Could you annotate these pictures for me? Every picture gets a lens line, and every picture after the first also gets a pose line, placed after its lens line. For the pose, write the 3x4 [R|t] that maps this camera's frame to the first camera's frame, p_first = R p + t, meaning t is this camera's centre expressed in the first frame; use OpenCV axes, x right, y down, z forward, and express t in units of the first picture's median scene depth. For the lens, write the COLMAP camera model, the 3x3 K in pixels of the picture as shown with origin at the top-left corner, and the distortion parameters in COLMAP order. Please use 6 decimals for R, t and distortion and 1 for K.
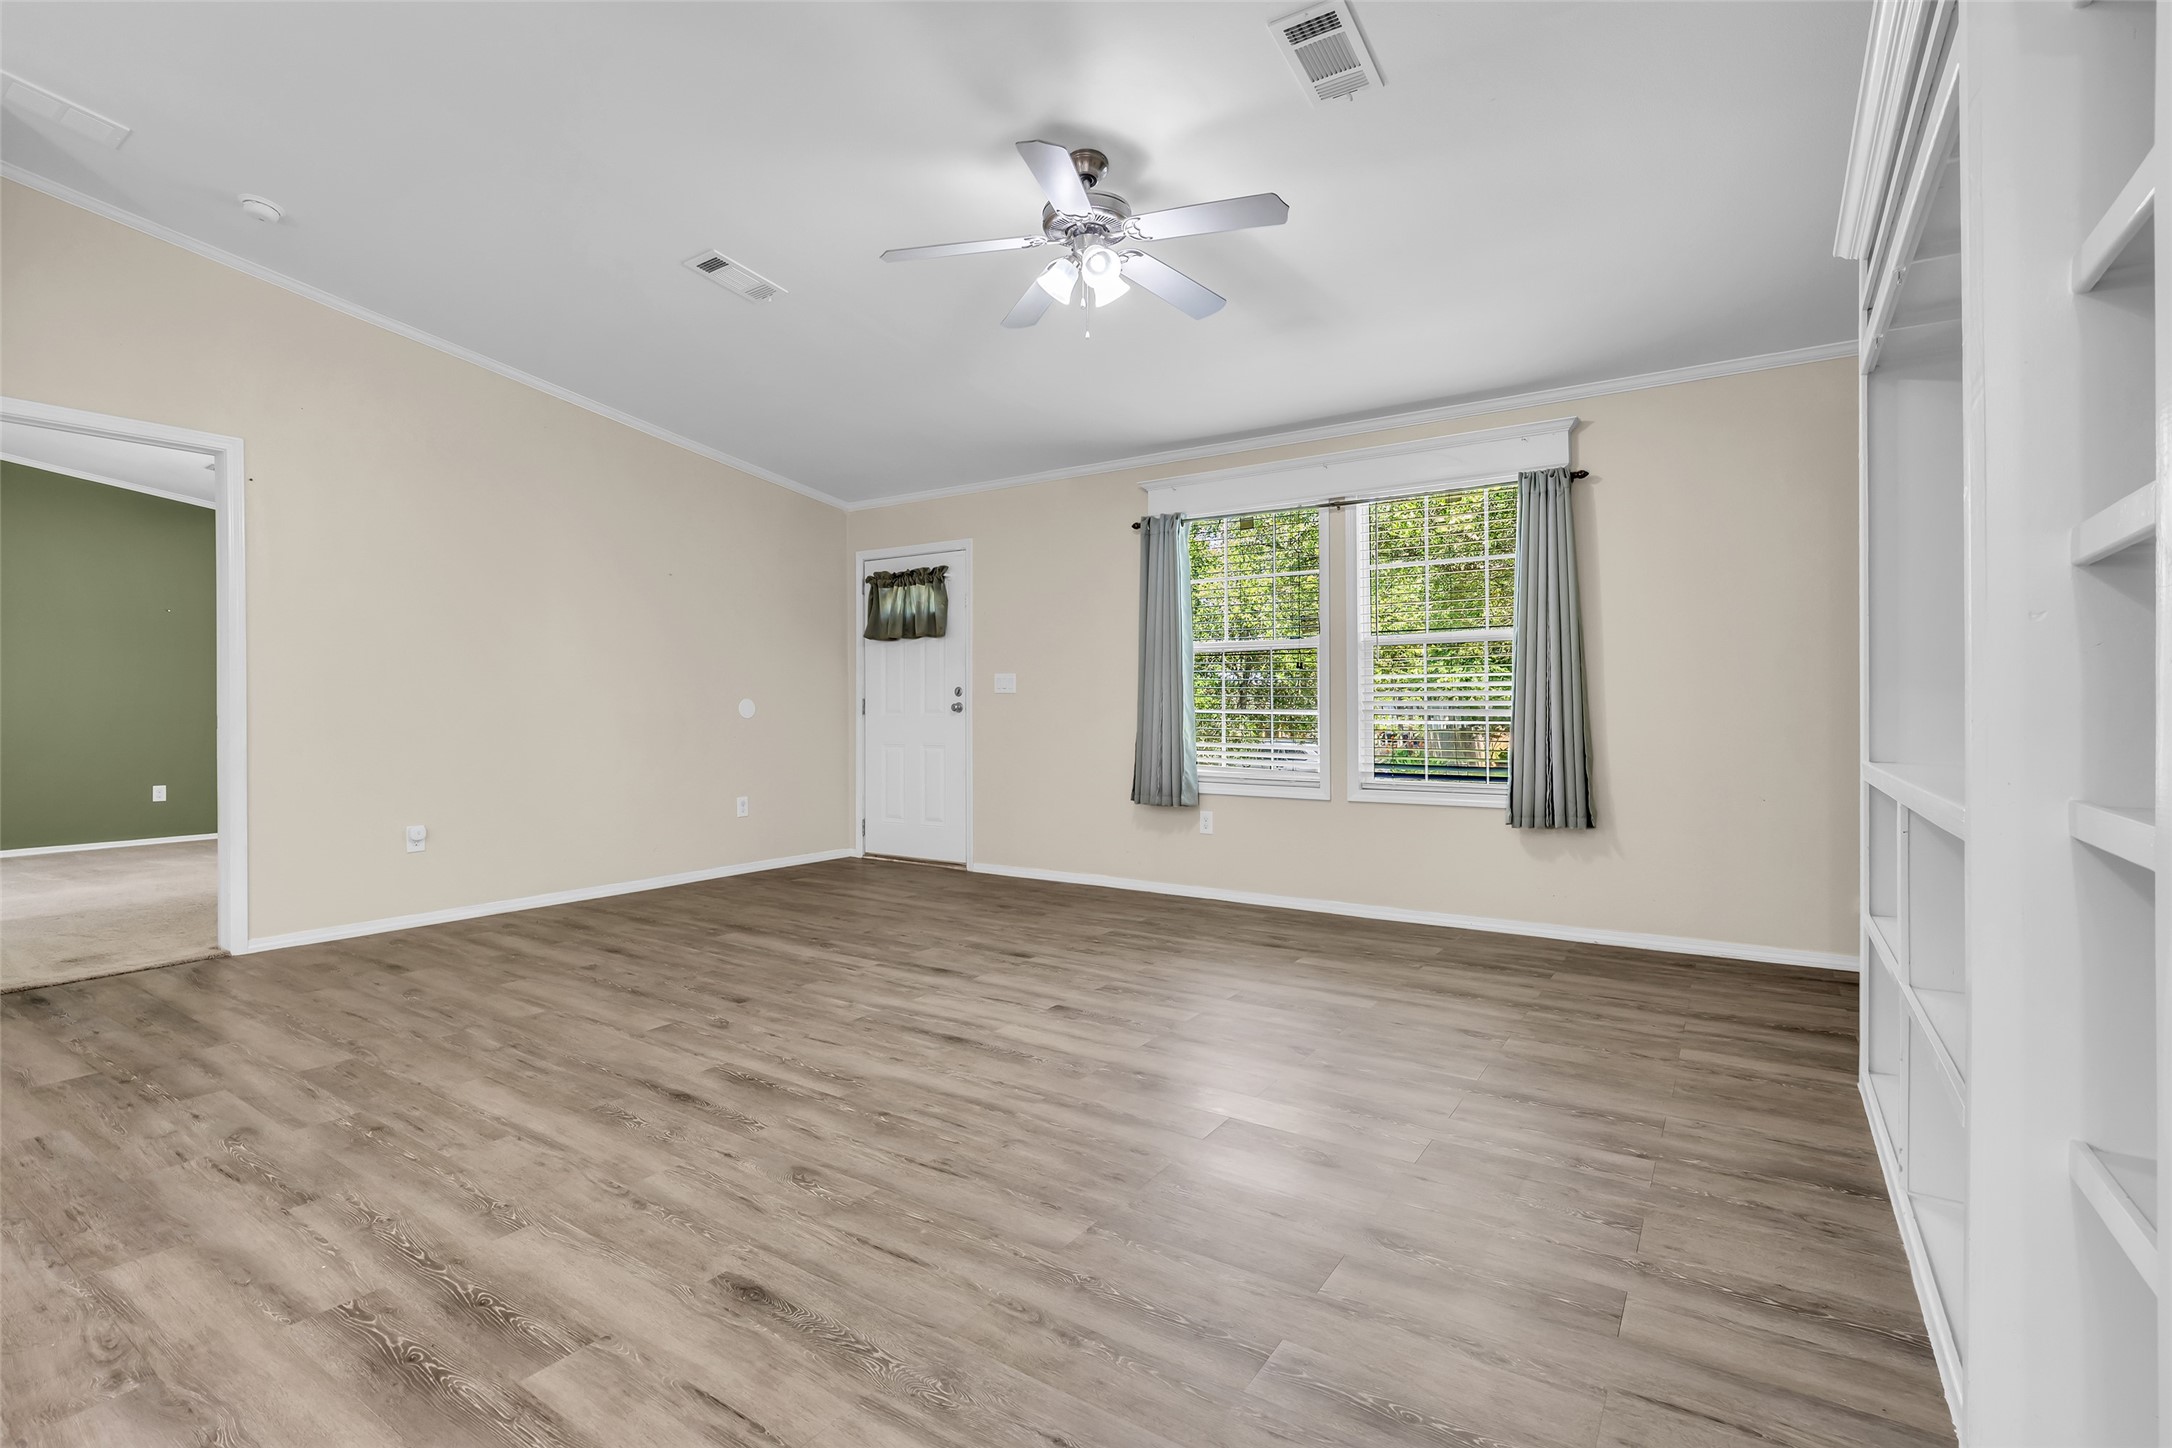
lens RADIAL K [[1003.1, 0, 1079.5], [0, 1003.1, 709.3], [0, 0, 1]] dist [-0.022428, 0.006578]
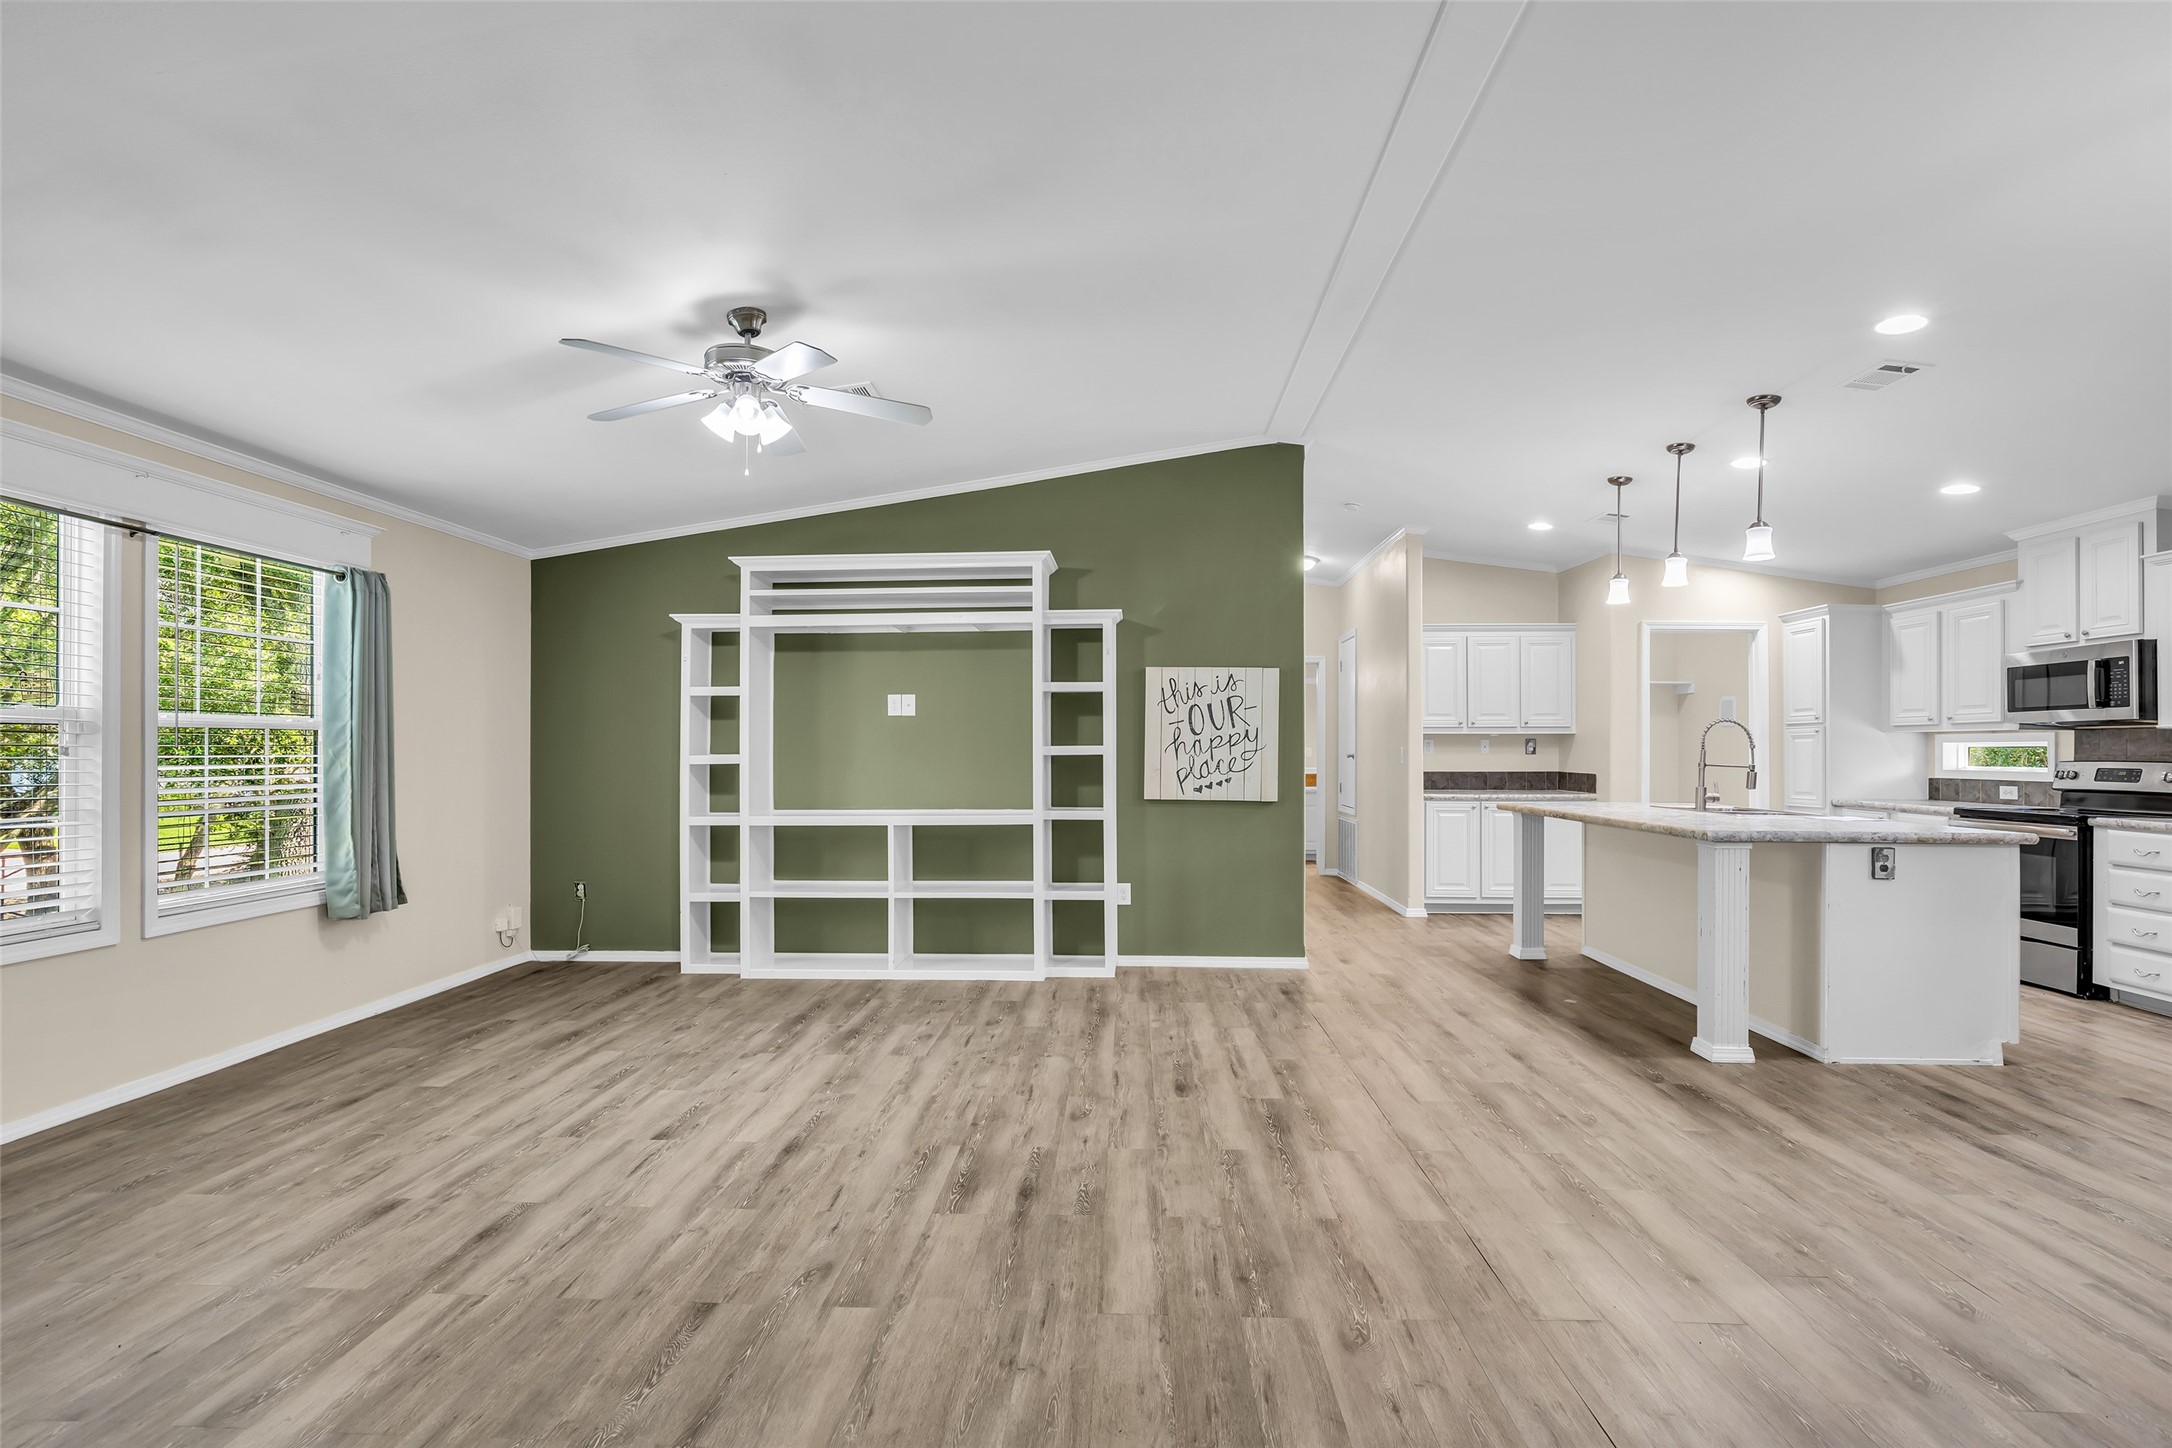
lens RADIAL K [[991.2, 0, 1073.9], [0, 991.2, 738.7], [0, 0, 1]] dist [-0.020367, 0.004869]
pose [[-0.508401, 0.016631, 0.860960, -1.074503], [0.007392, 0.999861, -0.014948, -0.060079], [-0.861089, -0.001235, -0.508453, 1.202898]]
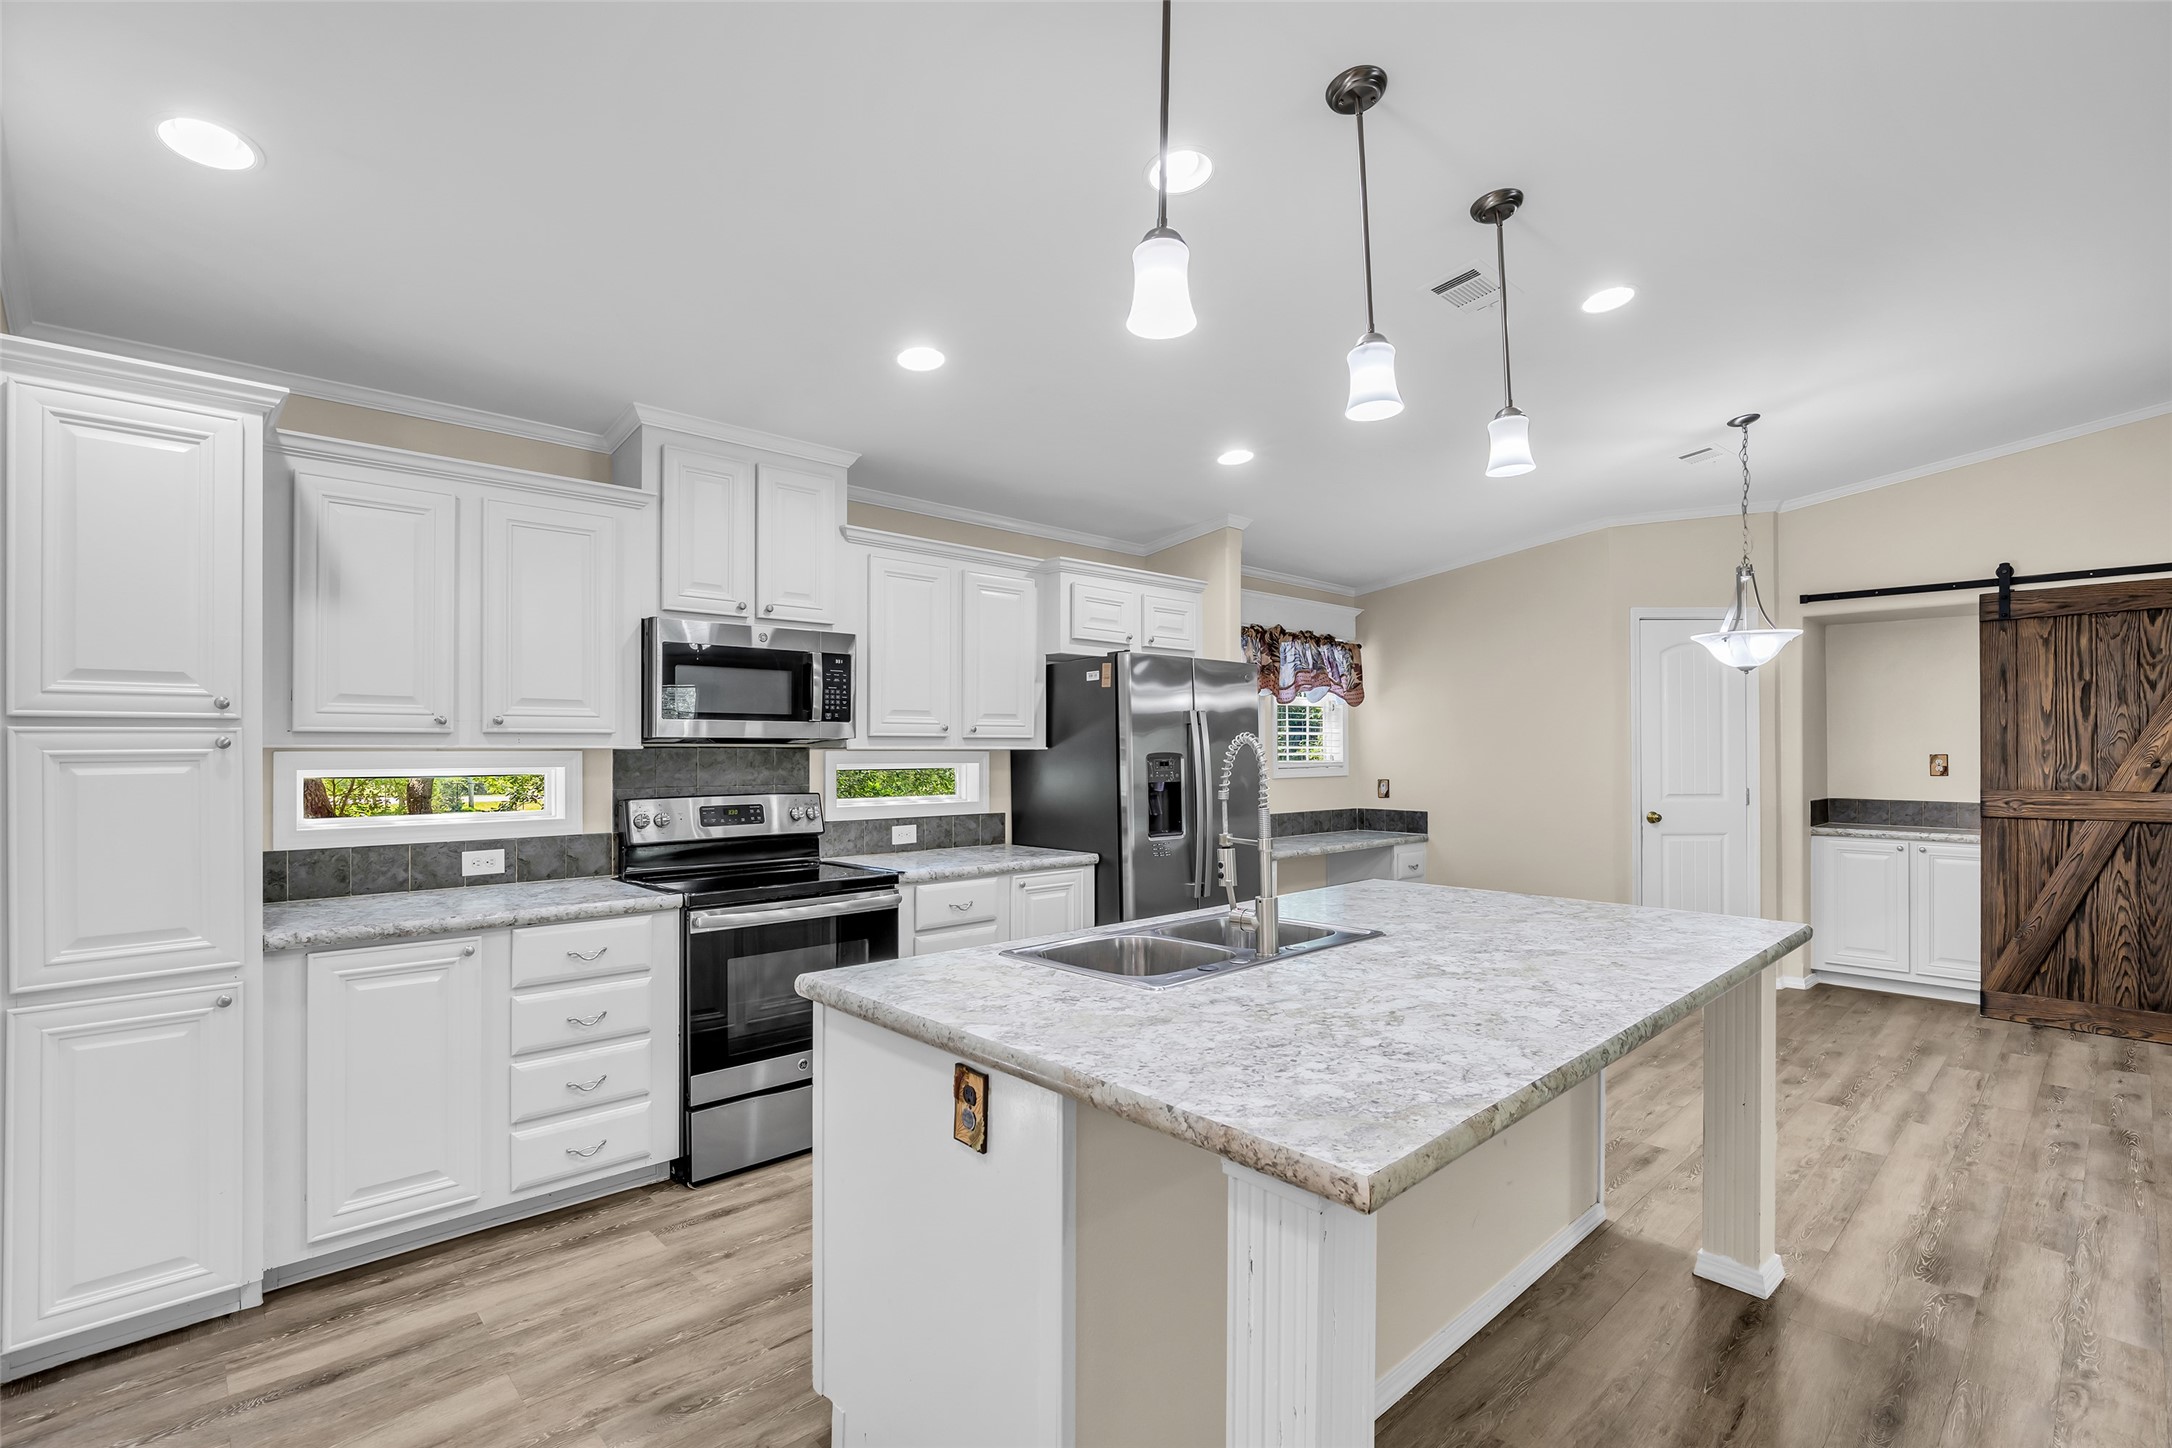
lens RADIAL K [[994.6, 0, 1080.9], [0, 994.6, 742.4], [0, 0, 1]] dist [-0.018146, 0.006119]
pose [[-0.228424, 0.003821, -0.973554, 0.441908], [-0.008956, 0.999942, 0.006026, -0.105076], [0.973521, 0.010095, -0.228377, -0.428204]]
